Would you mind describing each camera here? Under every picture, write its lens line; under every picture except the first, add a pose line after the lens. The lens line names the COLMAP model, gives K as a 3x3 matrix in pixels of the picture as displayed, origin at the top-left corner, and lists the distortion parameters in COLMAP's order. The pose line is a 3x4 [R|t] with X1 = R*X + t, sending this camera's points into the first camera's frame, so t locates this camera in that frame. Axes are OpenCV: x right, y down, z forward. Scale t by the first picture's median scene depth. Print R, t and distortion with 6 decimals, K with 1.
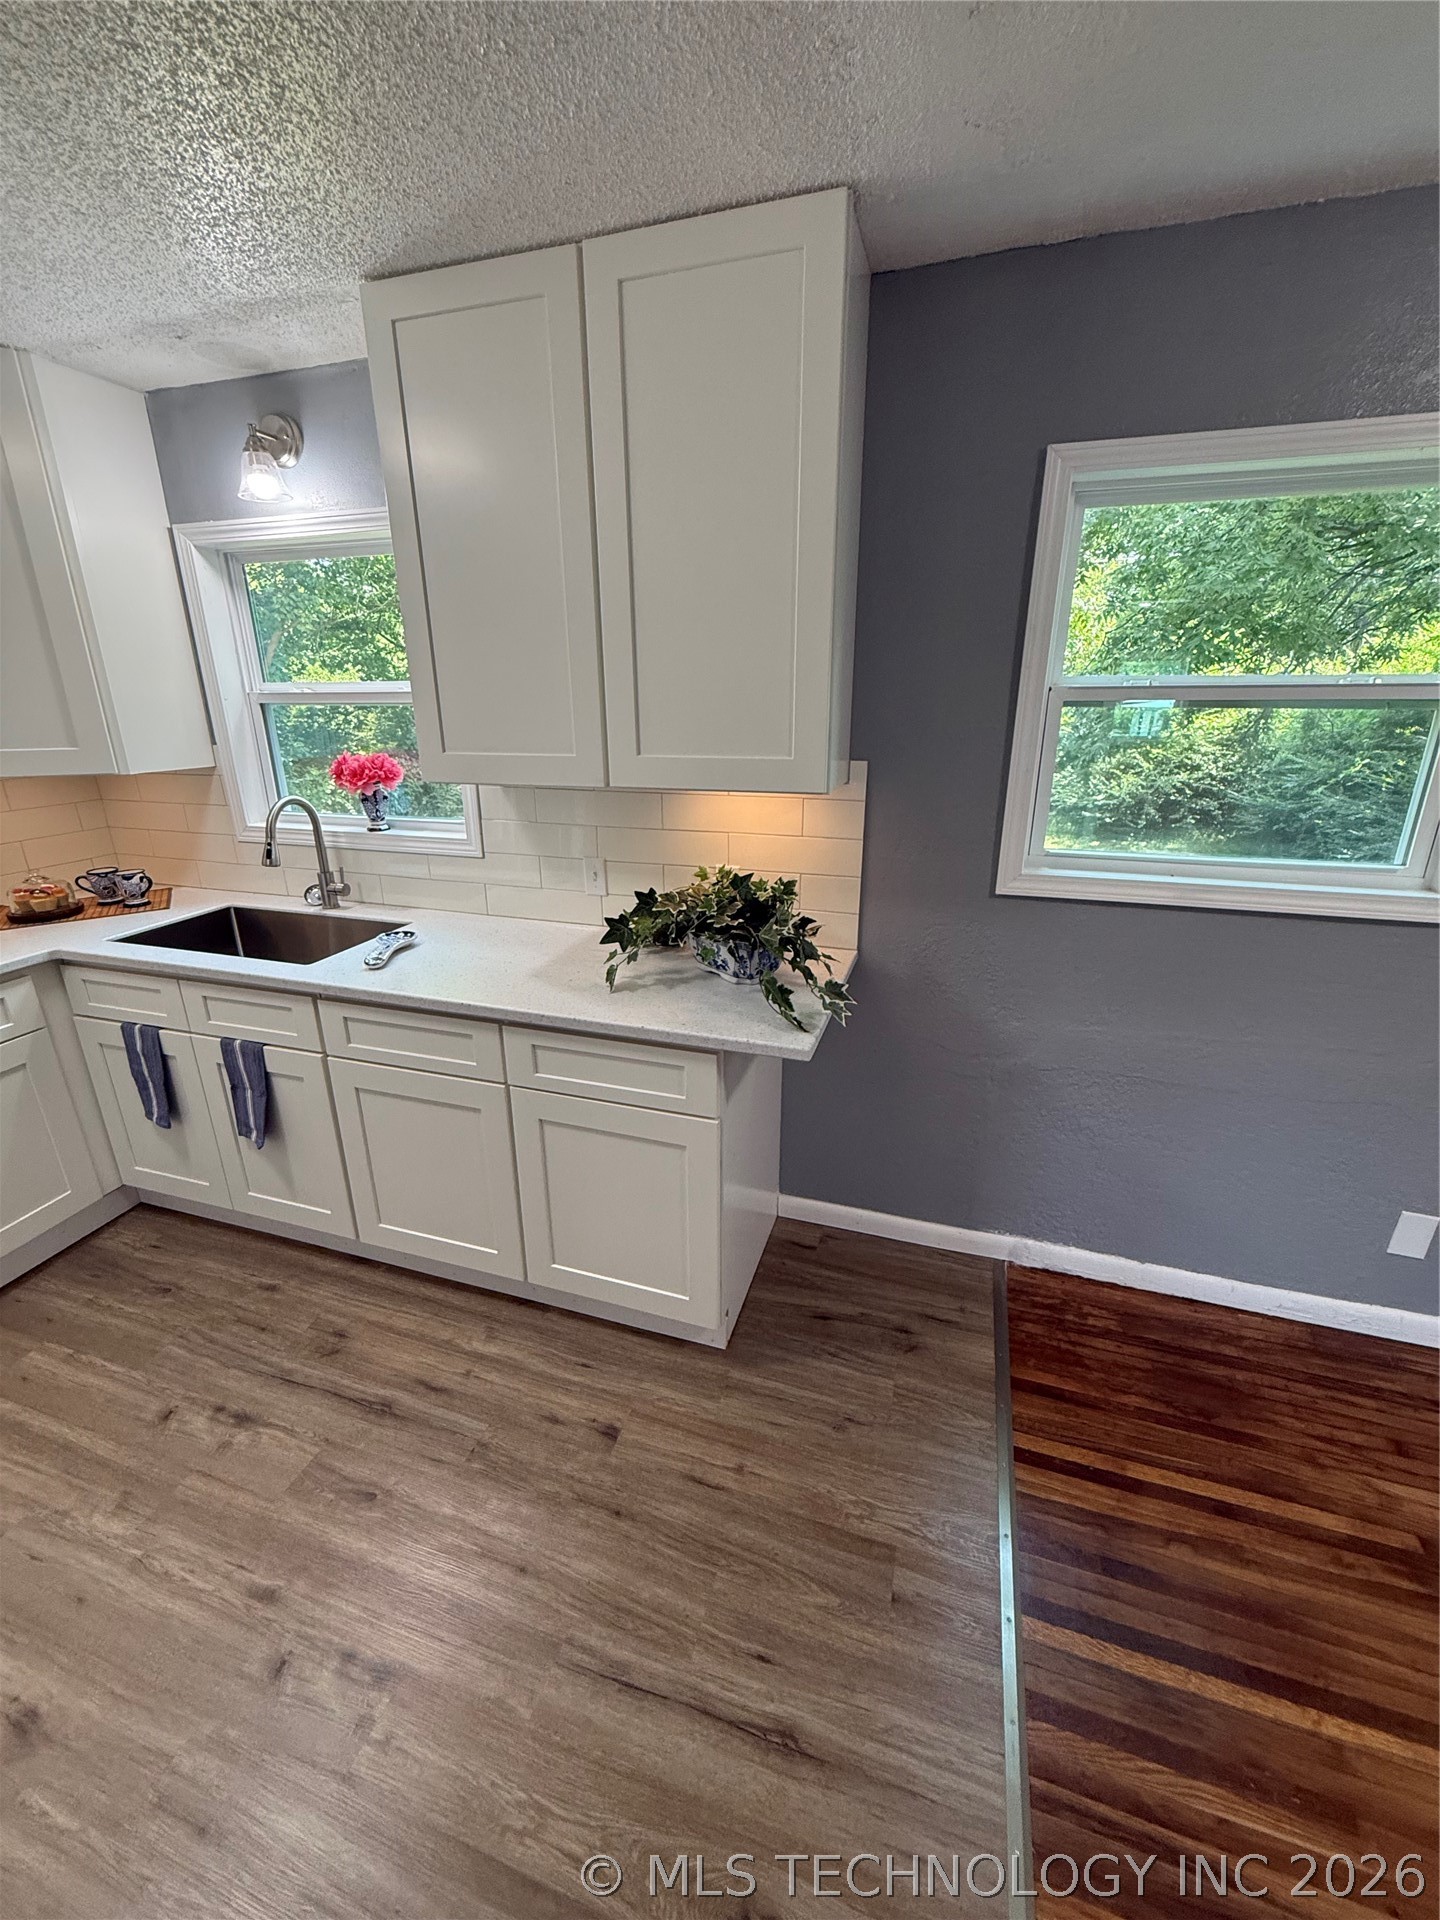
lens RADIAL K [[772.8, 0, 724.5], [0, 772.8, 950.9], [0, 0, 1]] dist [0.001881, -0.001175]
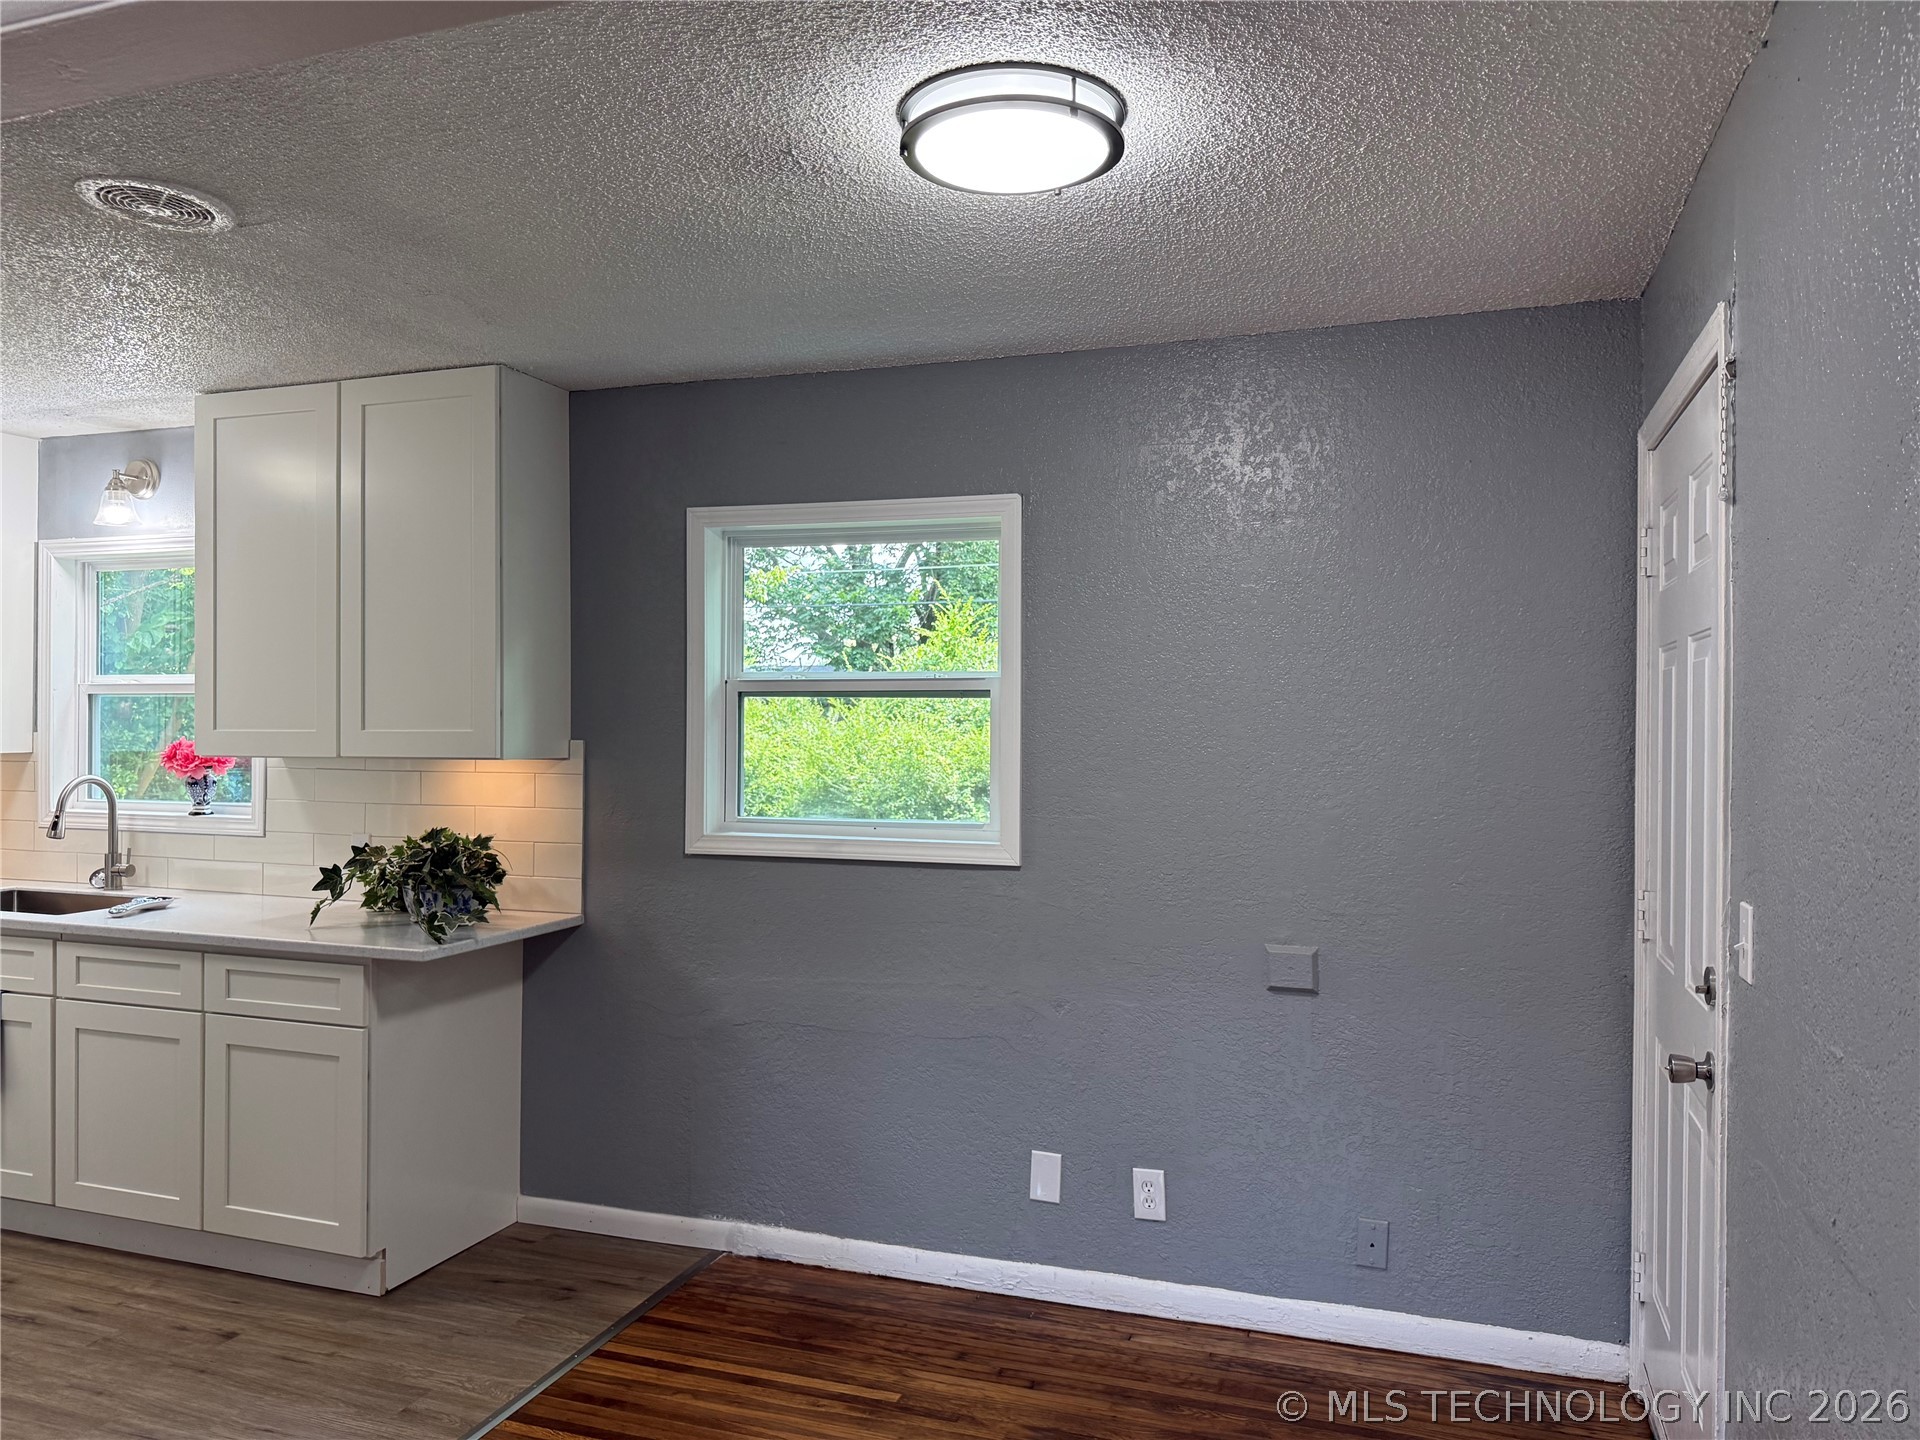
lens RADIAL K [[1354.0, 0, 960.3], [0, 1354.0, 724.1], [0, 0, 1]] dist [0.055715, -0.074089]
pose [[0.999678, 0.009781, -0.023396, 0.785046], [-0.016695, 0.948321, -0.316874, 0.358755], [0.019087, 0.317163, 0.948179, -0.900856]]
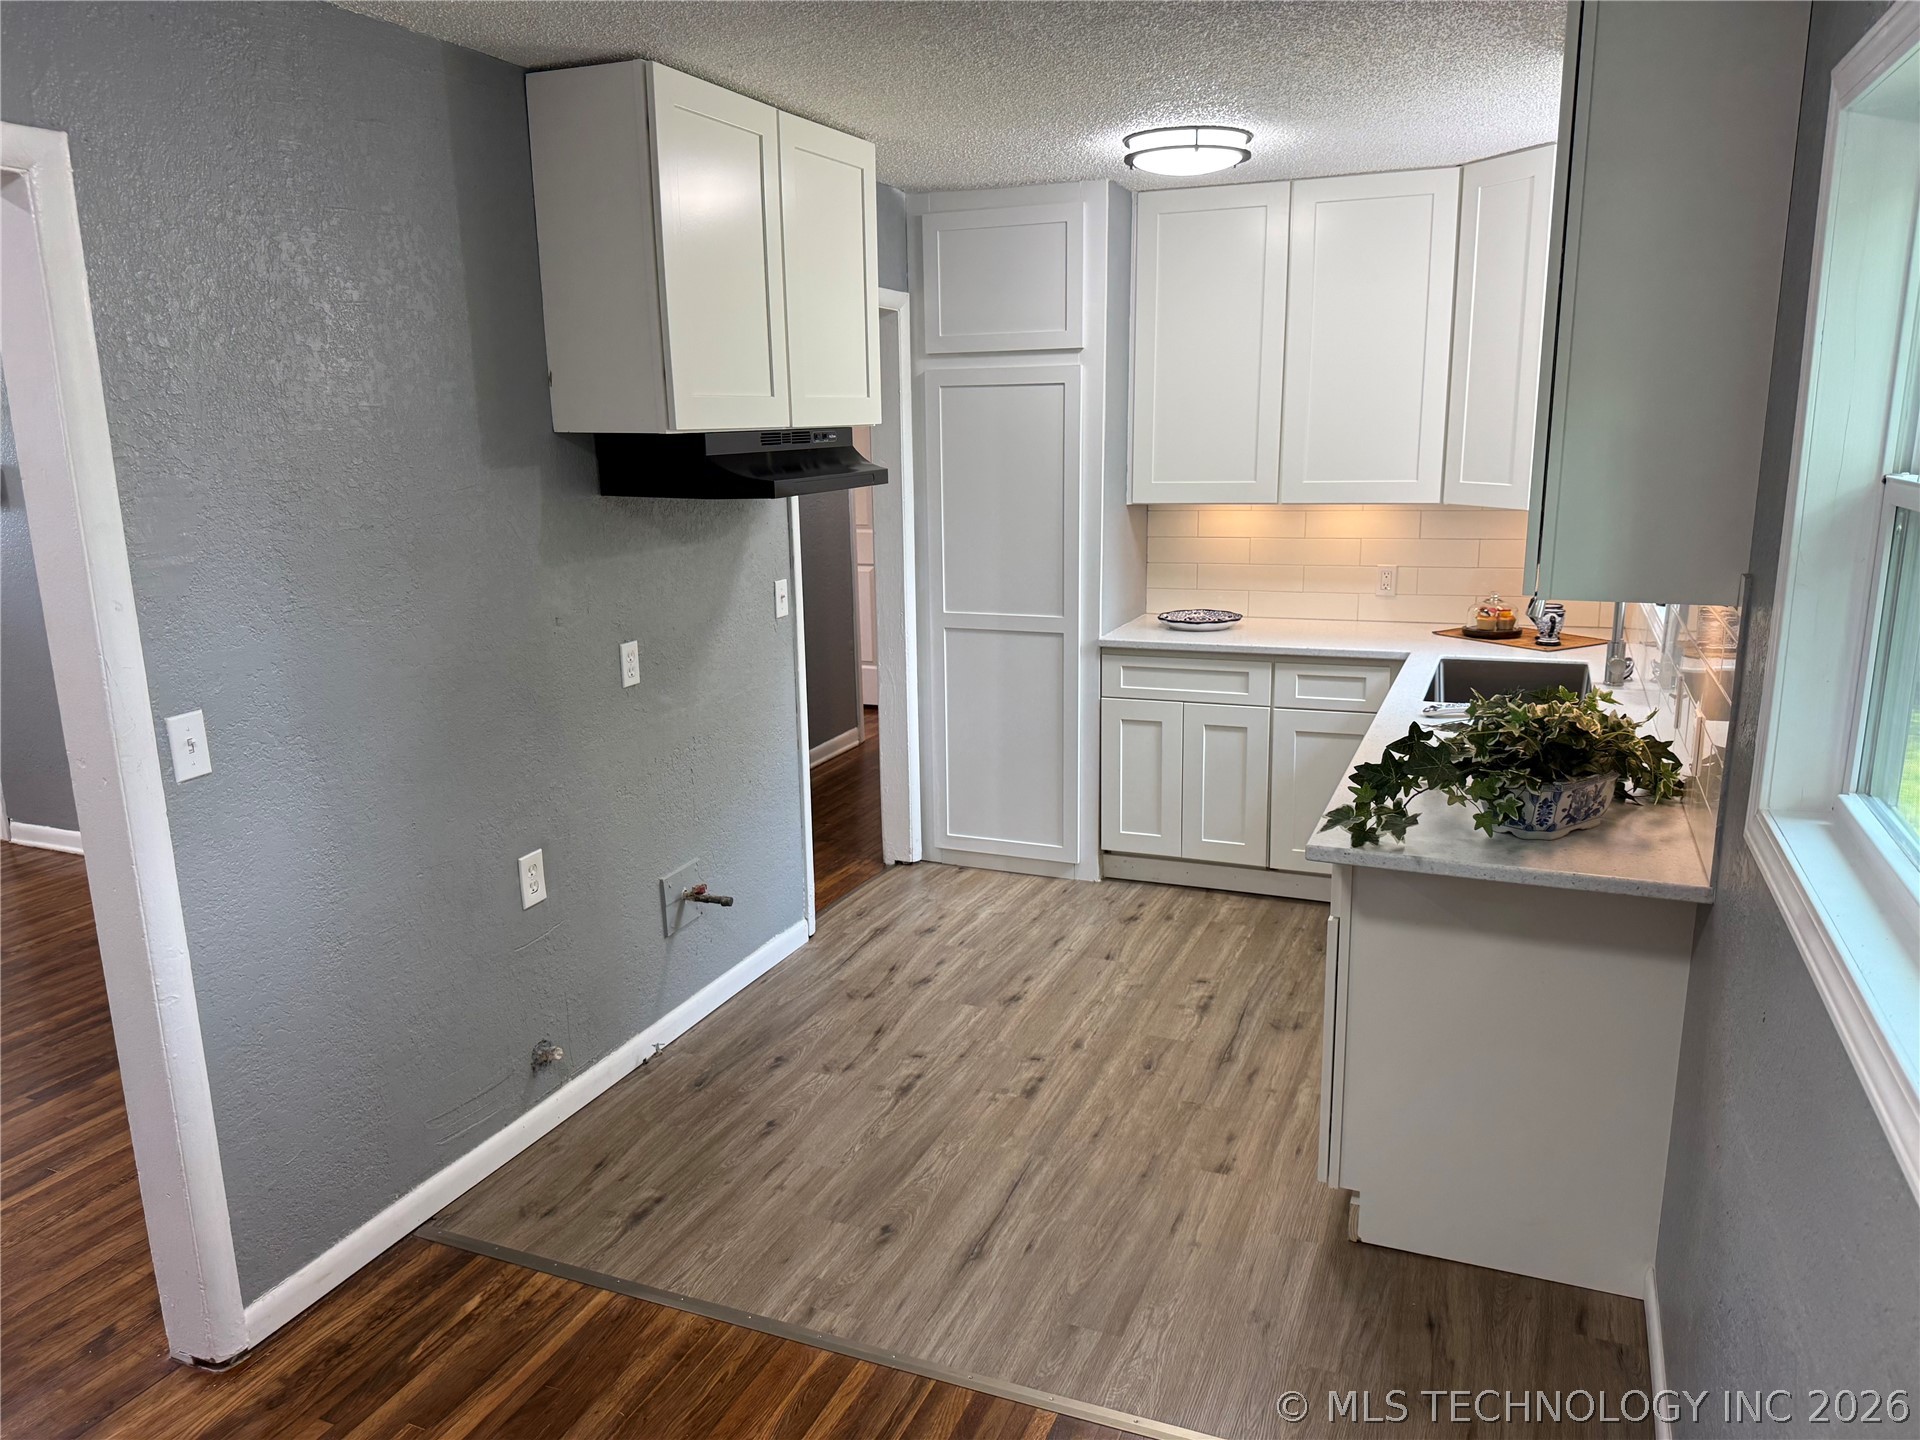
lens RADIAL K [[1354.0, 0, 960.6], [0, 1354.0, 720.9], [0, 0, 1]] dist [0.055715, -0.074089]
pose [[-0.087969, 0.227872, -0.969709, 1.315776], [-0.294558, 0.923998, 0.243852, -0.226434], [0.951576, 0.307087, -0.014162, 0.458503]]
